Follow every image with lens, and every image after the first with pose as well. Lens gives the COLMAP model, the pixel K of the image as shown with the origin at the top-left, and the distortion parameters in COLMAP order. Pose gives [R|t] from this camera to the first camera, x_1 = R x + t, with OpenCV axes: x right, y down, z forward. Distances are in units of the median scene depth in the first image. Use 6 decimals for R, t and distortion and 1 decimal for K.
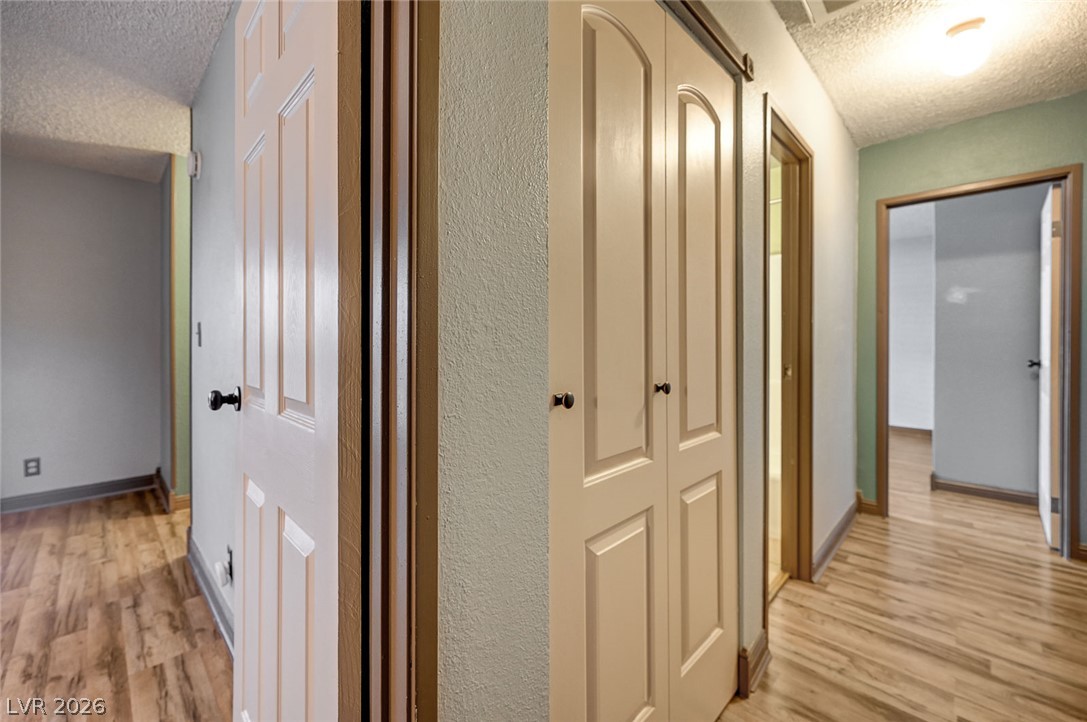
lens RADIAL K [[437.4, 0, 541.2], [0, 437.4, 342.7], [0, 0, 1]] dist [-0.002508, 0.001442]
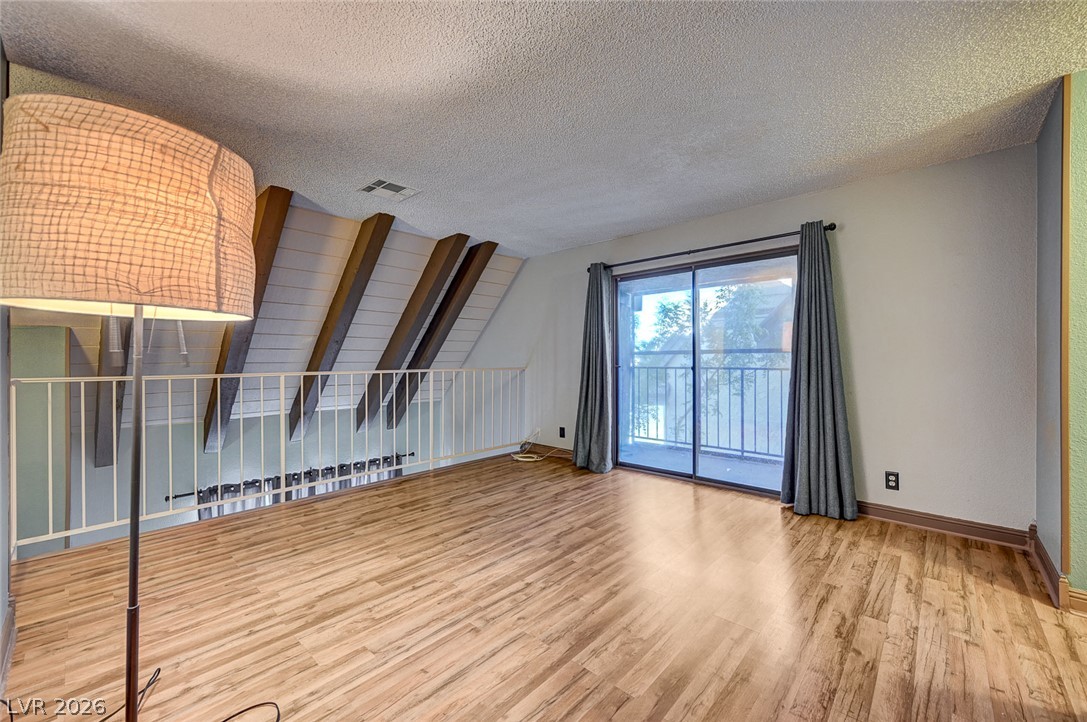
lens RADIAL K [[437.4, 0, 546.3], [0, 437.4, 361.2], [0, 0, 1]] dist [-0.002508, 0.001442]
pose [[0.037010, 0.005431, -0.999300, -0.218517], [0.001282, 0.999984, 0.005482, 0.003724], [0.999314, -0.001484, 0.037002, 0.193003]]
